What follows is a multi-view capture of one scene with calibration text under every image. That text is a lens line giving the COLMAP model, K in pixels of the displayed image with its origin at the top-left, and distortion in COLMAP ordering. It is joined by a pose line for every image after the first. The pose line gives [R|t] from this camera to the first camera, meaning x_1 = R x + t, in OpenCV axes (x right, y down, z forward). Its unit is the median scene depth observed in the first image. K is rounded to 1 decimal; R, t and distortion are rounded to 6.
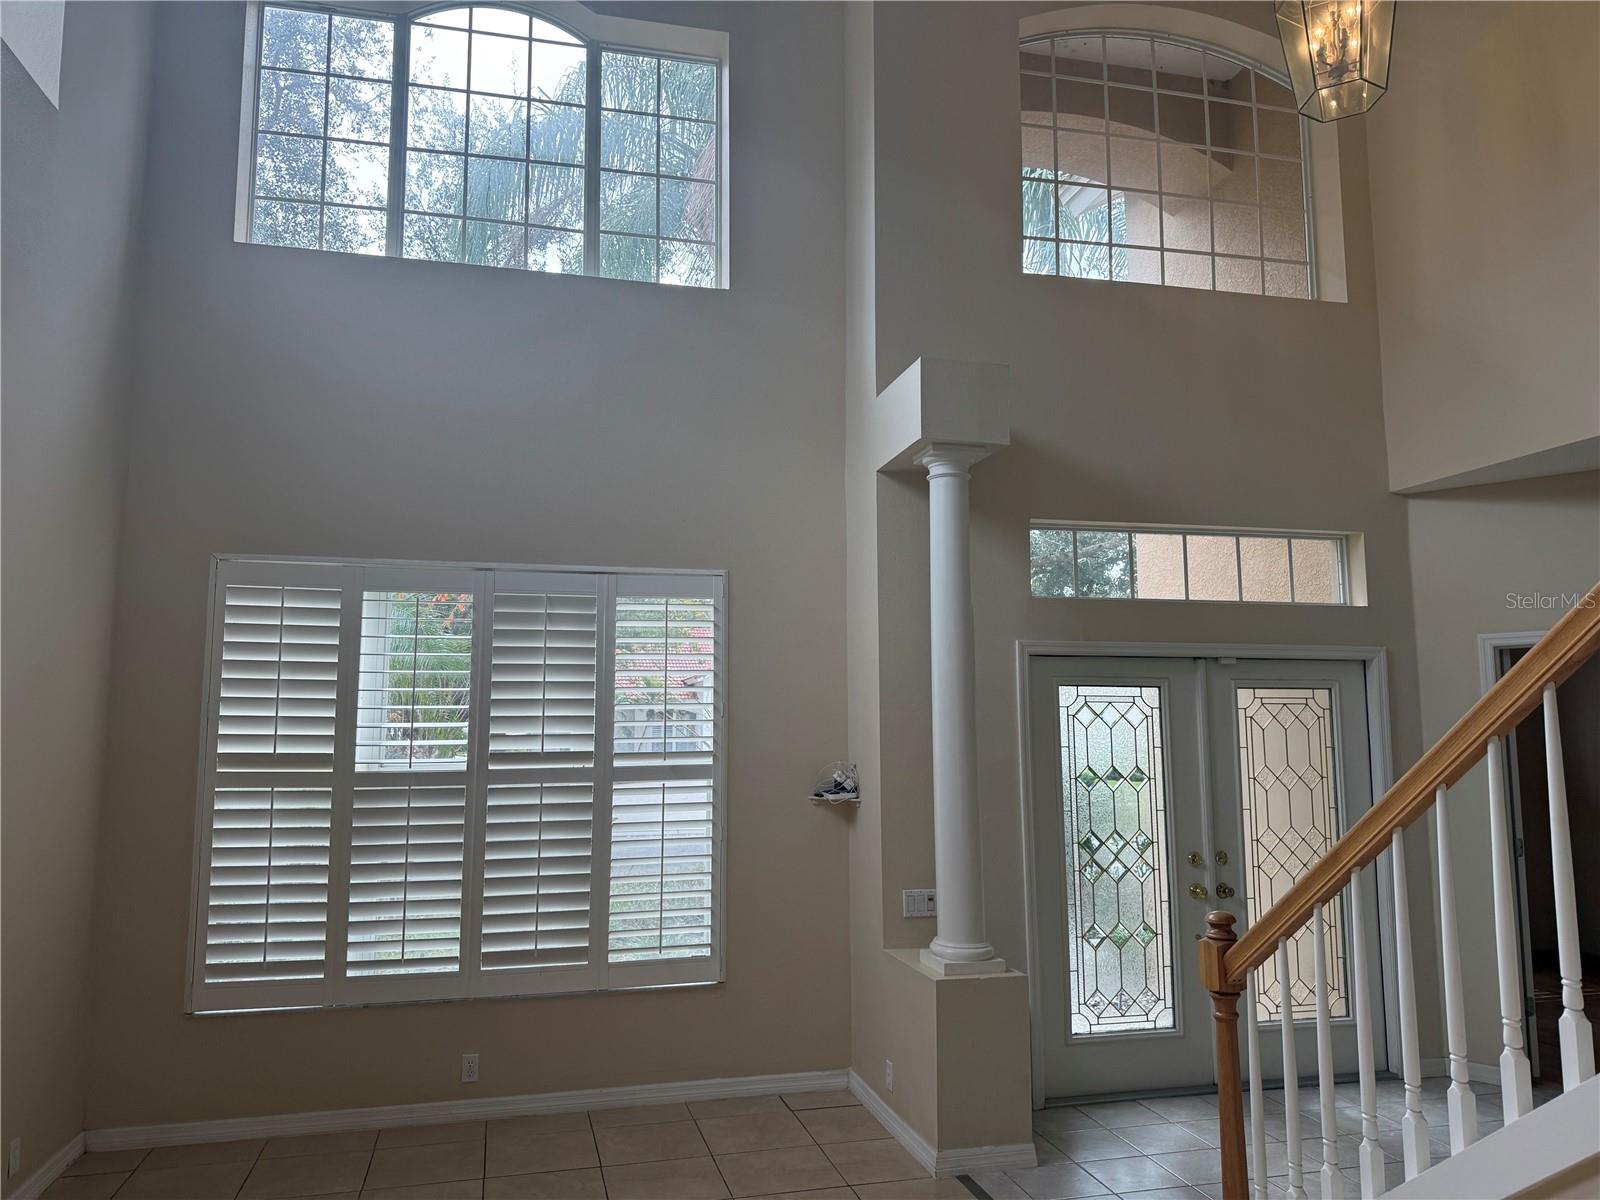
lens RADIAL K [[1127.8, 0, 816.2], [0, 1127.8, 584.2], [0, 0, 1]] dist [0.032839, -0.029981]
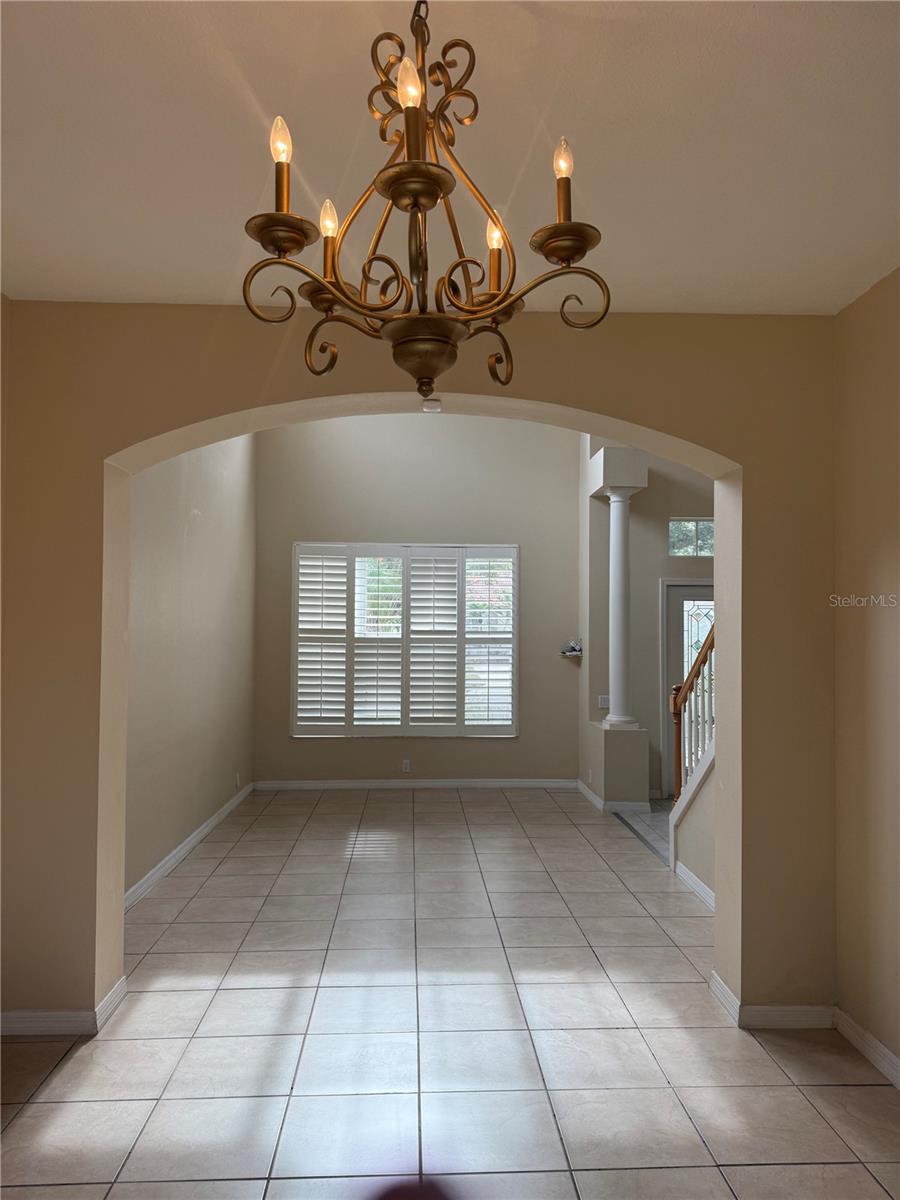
lens RADIAL K [[845.8, 0, 452.2], [0, 845.8, 605.7], [0, 0, 1]] dist [0.032839, -0.029981]
pose [[0.976755, 0.004762, -0.214305, 0.148144], [0.015909, 0.995385, 0.094630, -0.054787], [0.213767, -0.095839, 0.972172, -0.600378]]
